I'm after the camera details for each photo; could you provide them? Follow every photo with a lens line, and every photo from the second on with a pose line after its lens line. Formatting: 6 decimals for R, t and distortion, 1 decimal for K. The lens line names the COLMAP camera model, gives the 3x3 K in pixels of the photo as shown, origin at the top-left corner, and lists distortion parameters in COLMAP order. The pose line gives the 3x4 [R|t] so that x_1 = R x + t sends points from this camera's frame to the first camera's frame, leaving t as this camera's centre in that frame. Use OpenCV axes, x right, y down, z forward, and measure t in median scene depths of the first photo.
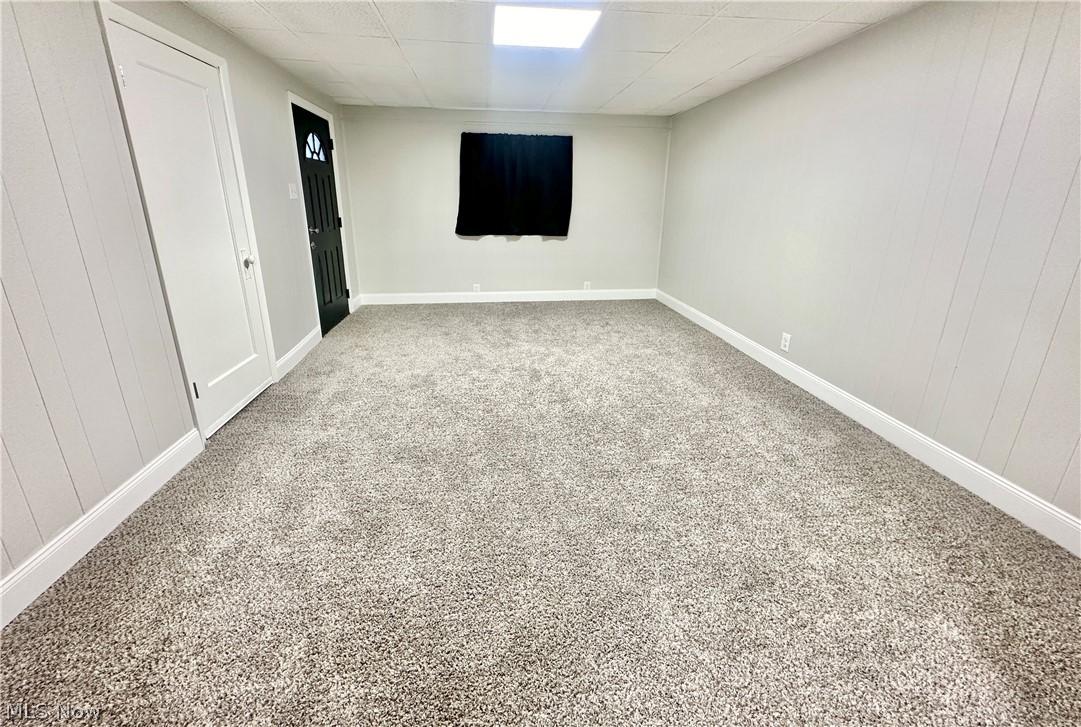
lens RADIAL K [[432.4, 0, 536.5], [0, 432.4, 326.1], [0, 0, 1]] dist [-0.000224, -0.000013]
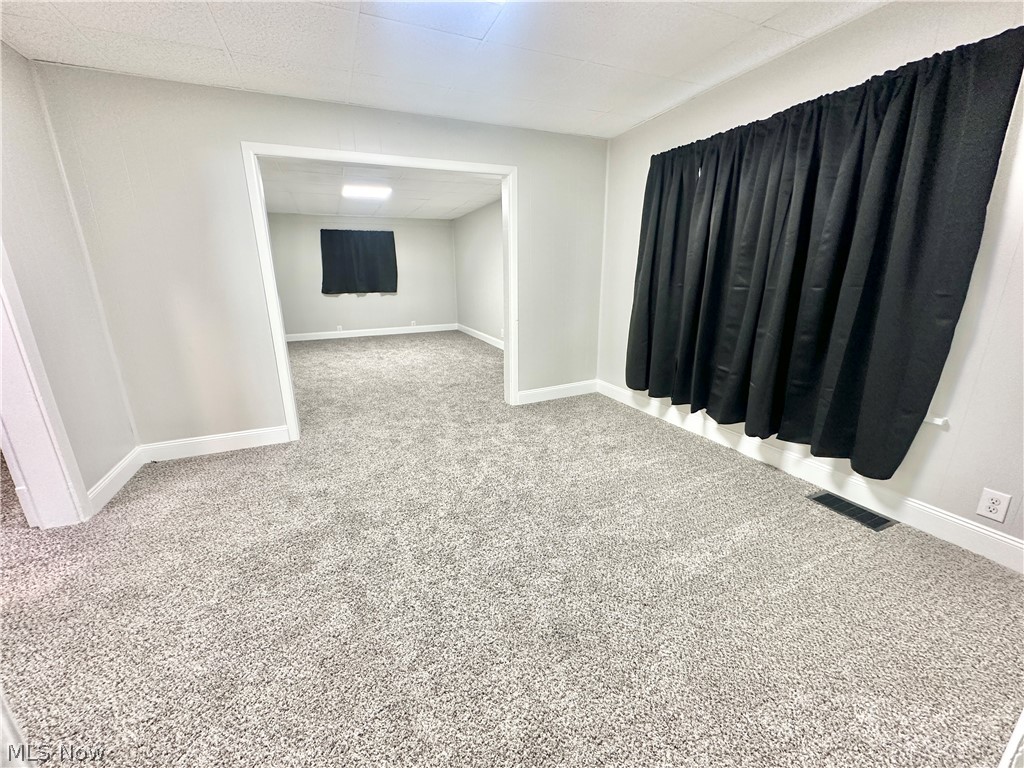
lens RADIAL K [[416.6, 0, 512.0], [0, 416.6, 384.0], [0, 0, 1]] dist [0.008018, 0.000096]
pose [[0.956636, -0.097560, 0.274461, 0.023002], [0.104169, 0.994514, -0.009571, 0.197399], [-0.272021, 0.037746, 0.961551, -0.619815]]
